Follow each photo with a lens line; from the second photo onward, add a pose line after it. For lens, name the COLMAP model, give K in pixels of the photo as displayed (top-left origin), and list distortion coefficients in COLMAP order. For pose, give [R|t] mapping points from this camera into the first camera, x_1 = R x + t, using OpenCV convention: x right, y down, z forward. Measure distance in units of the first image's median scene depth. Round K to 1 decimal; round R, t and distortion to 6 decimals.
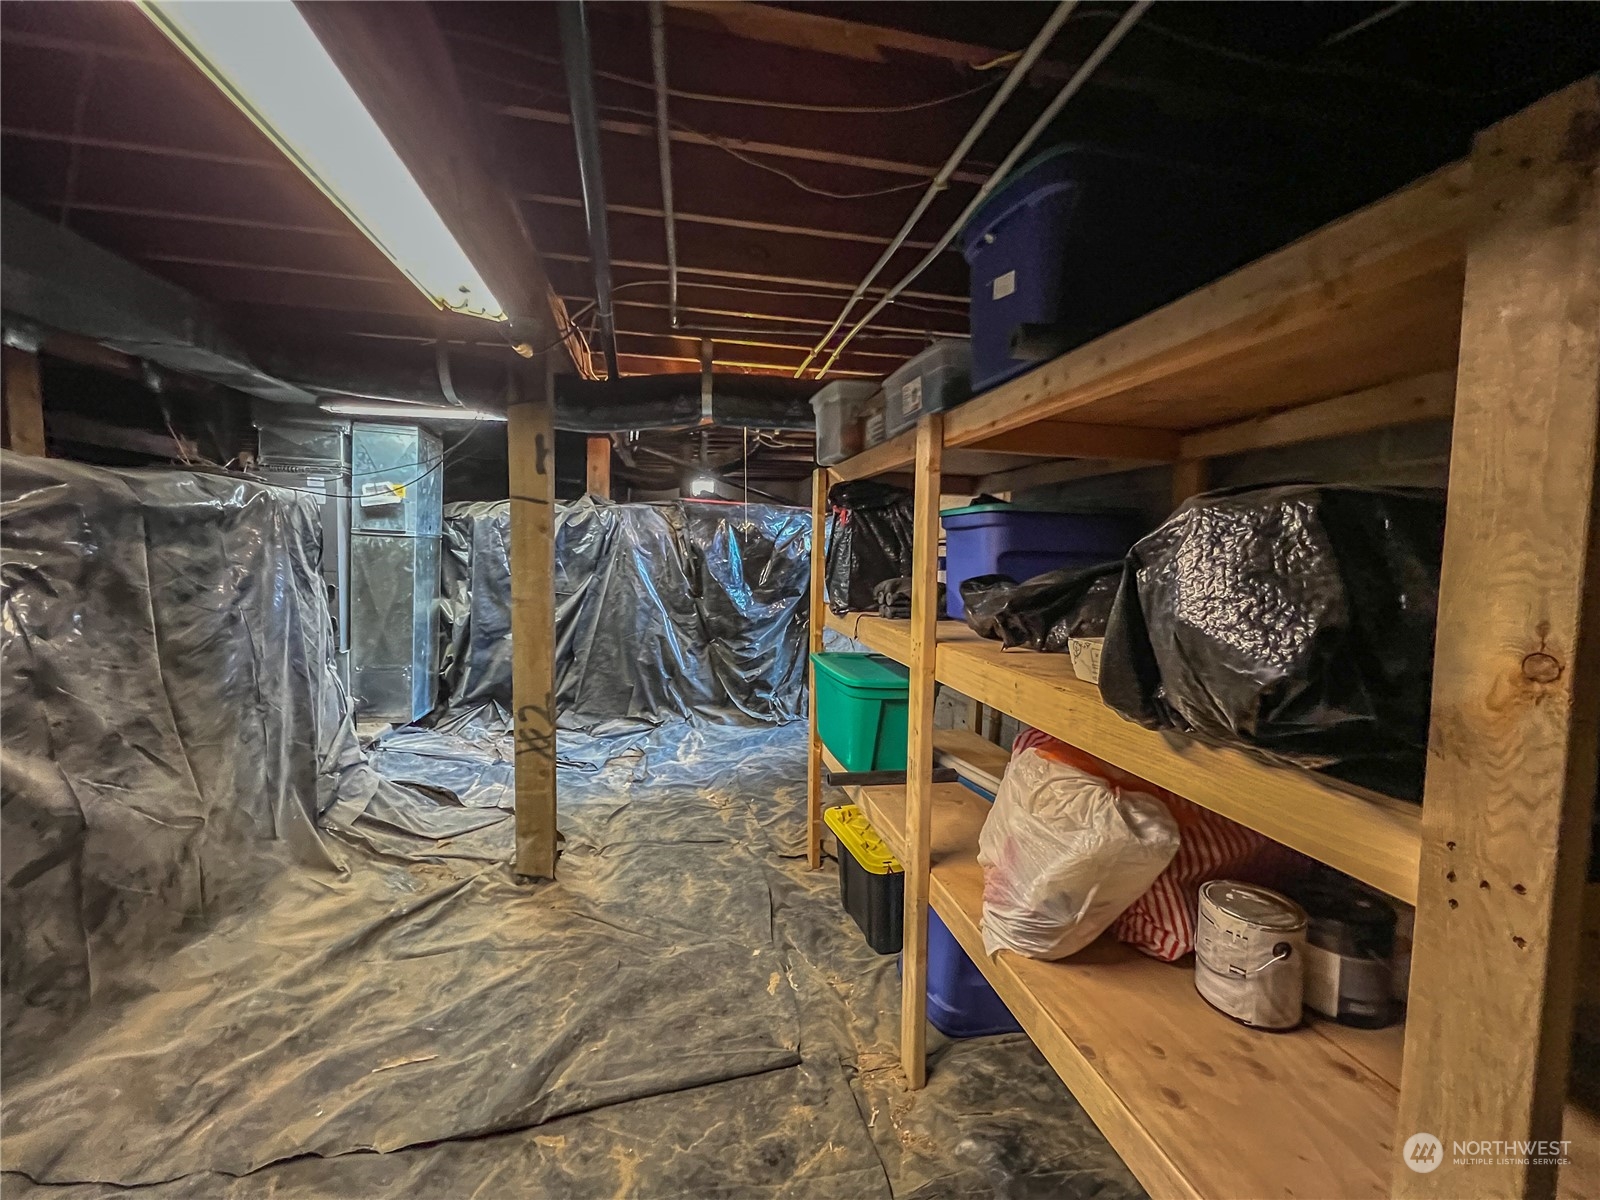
lens RADIAL K [[651.3, 0, 800.0], [0, 651.3, 600.0], [0, 0, 1]] dist [0.000440, 0.000011]
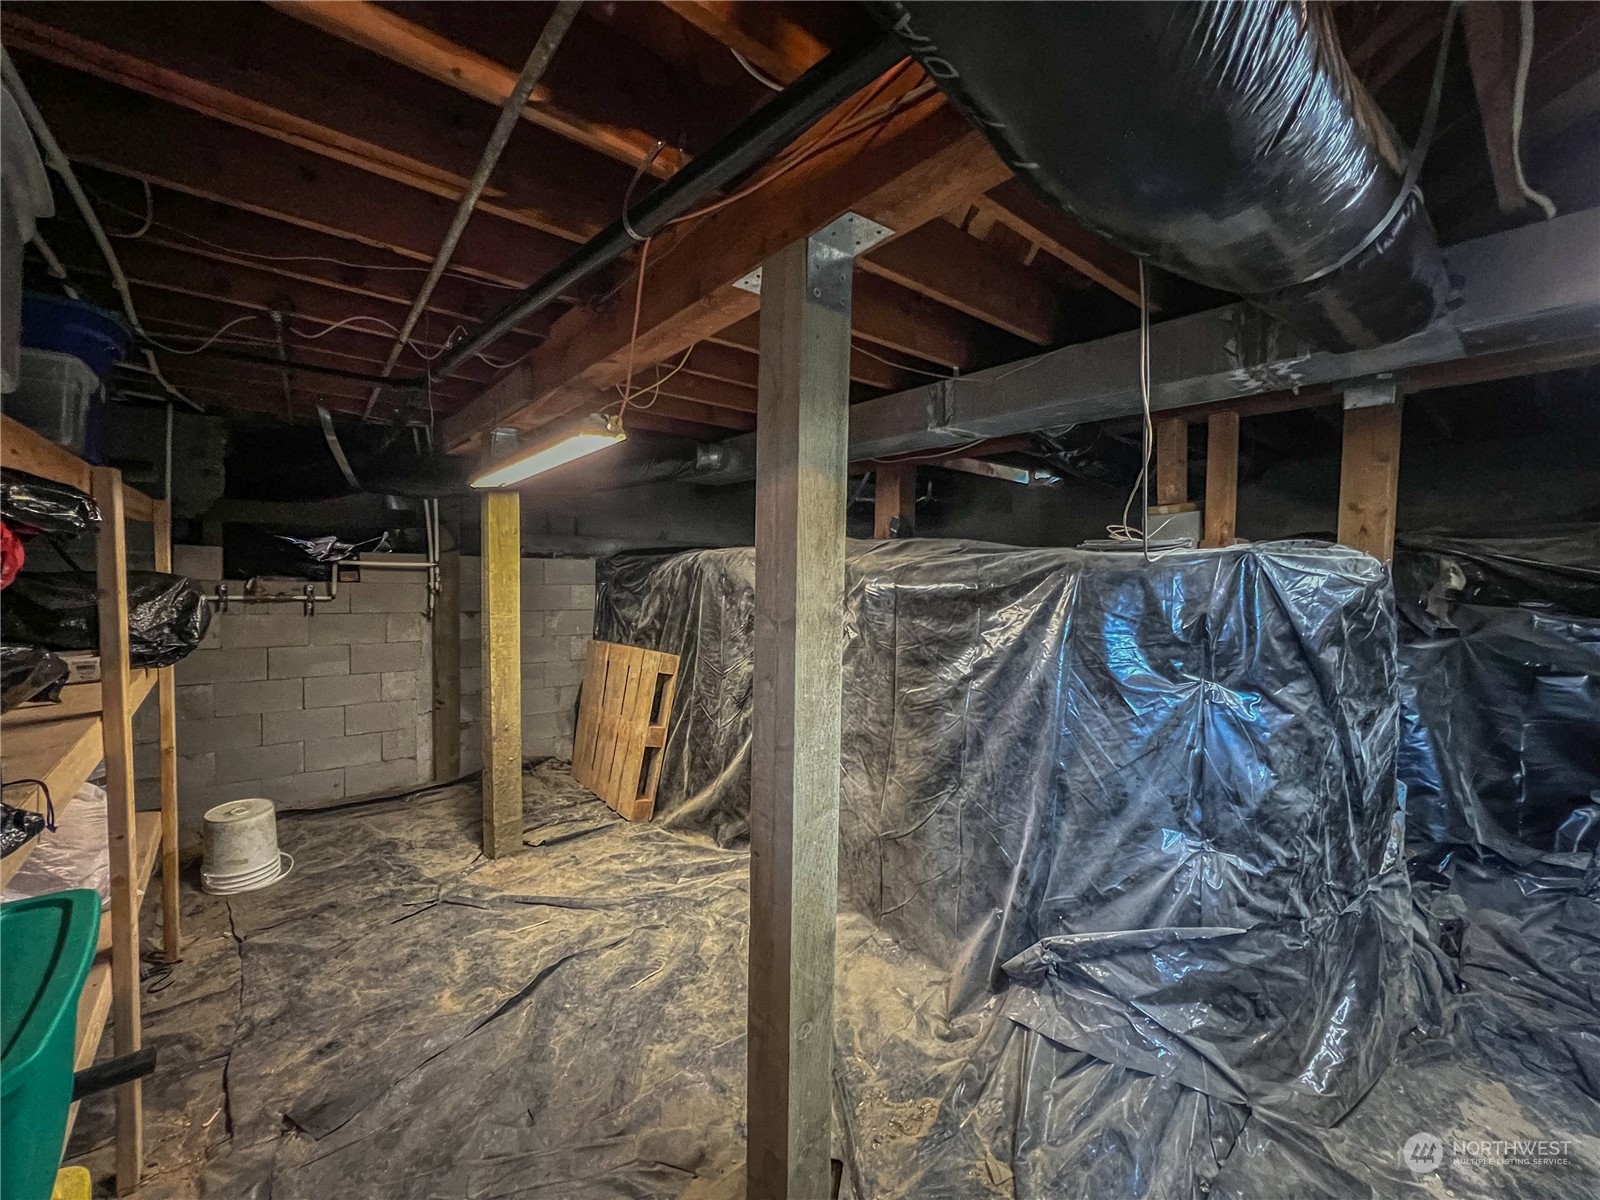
lens RADIAL K [[651.3, 0, 800.0], [0, 651.3, 600.0], [0, 0, 1]] dist [0.000440, 0.000011]
pose [[-0.876587, -0.011313, -0.481110, -0.177620], [-0.070745, 0.991892, 0.105574, -0.226329], [0.476015, 0.126581, -0.870280, 1.912124]]
